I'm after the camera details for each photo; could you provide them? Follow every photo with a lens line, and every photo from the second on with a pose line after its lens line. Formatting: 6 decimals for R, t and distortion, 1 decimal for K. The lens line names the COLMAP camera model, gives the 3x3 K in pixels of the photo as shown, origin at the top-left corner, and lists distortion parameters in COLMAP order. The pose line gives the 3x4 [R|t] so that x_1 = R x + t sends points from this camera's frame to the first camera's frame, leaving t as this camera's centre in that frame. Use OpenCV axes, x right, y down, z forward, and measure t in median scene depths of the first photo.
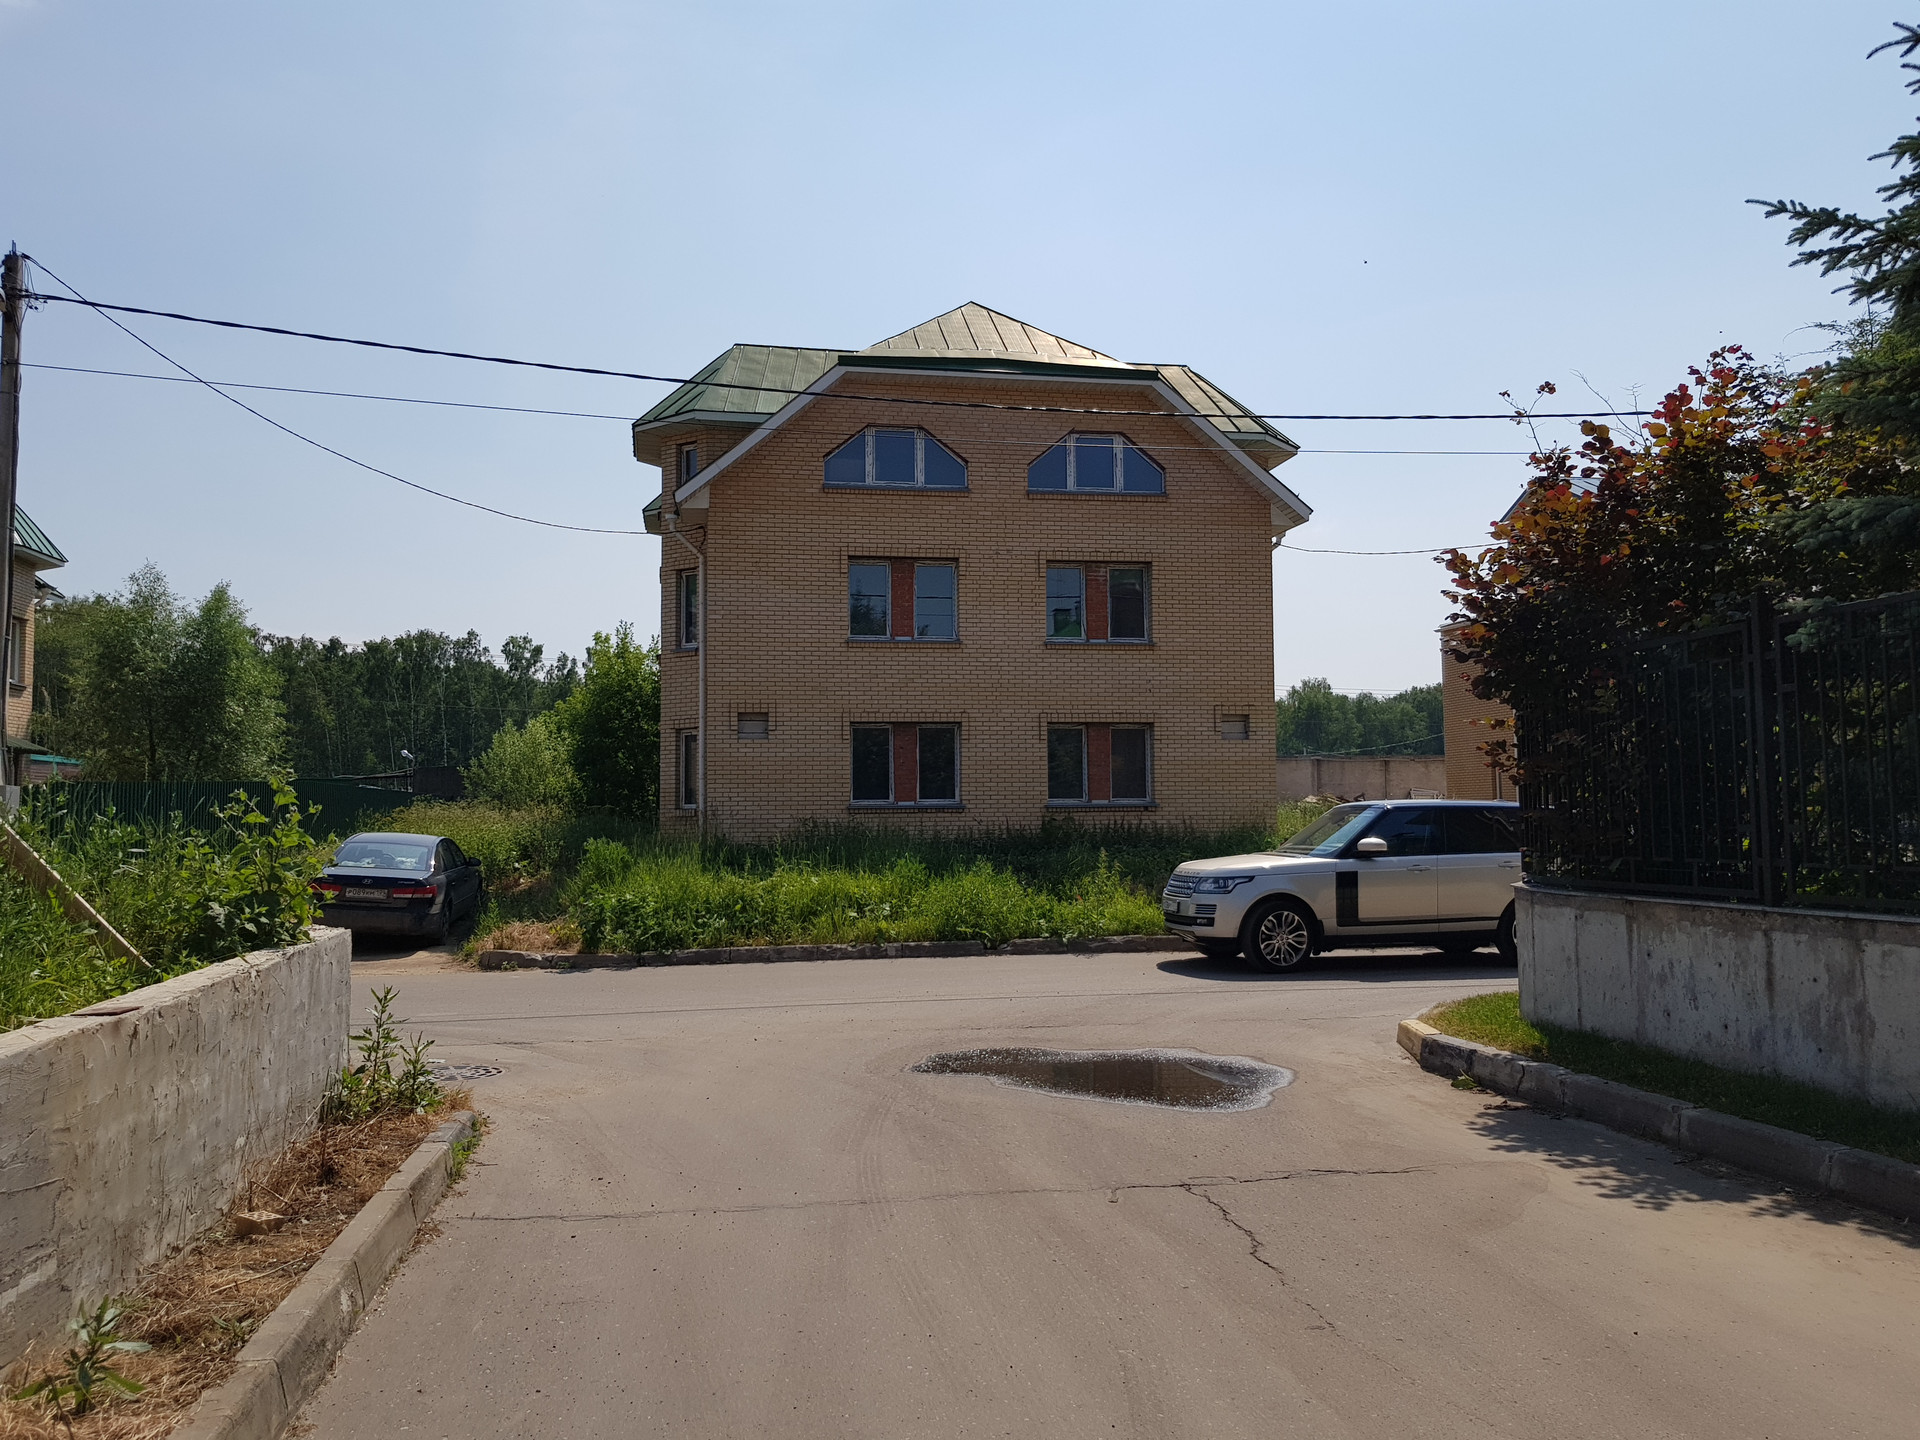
lens RADIAL K [[1495.0, 0, 962.3], [0, 1495.0, 714.8], [0, 0, 1]] dist [0.064431, -0.095122]
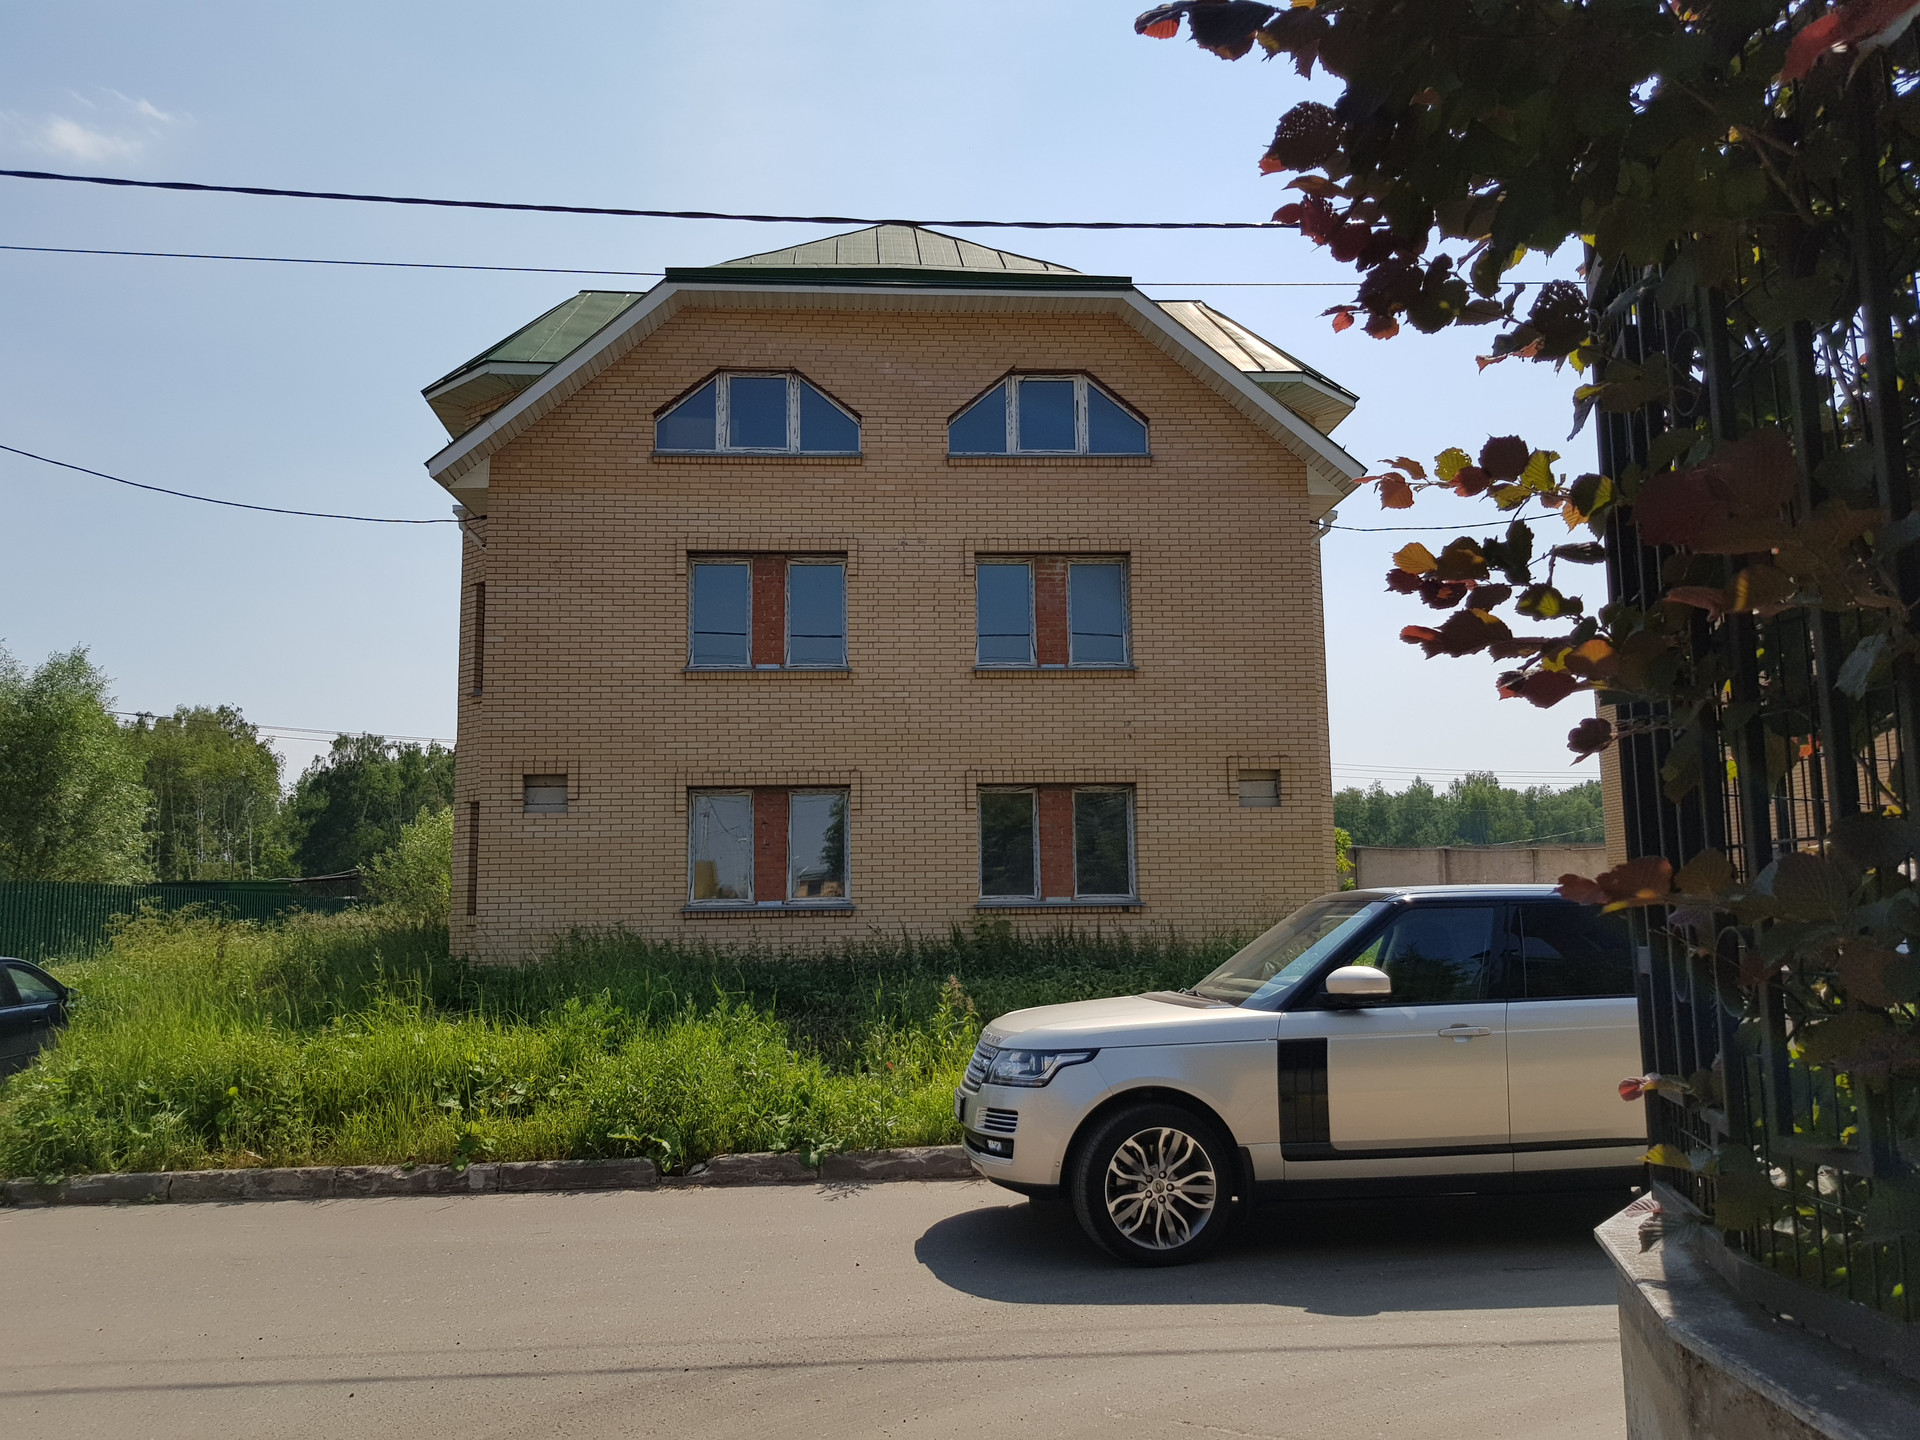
lens RADIAL K [[1495.0, 0, 956.2], [0, 1495.0, 725.3], [0, 0, 1]] dist [0.064431, -0.095122]
pose [[0.994037, -0.019498, -0.107281, 0.122172], [0.012728, 0.997905, -0.063430, 0.021769], [0.108293, 0.061687, 0.992203, 0.316996]]
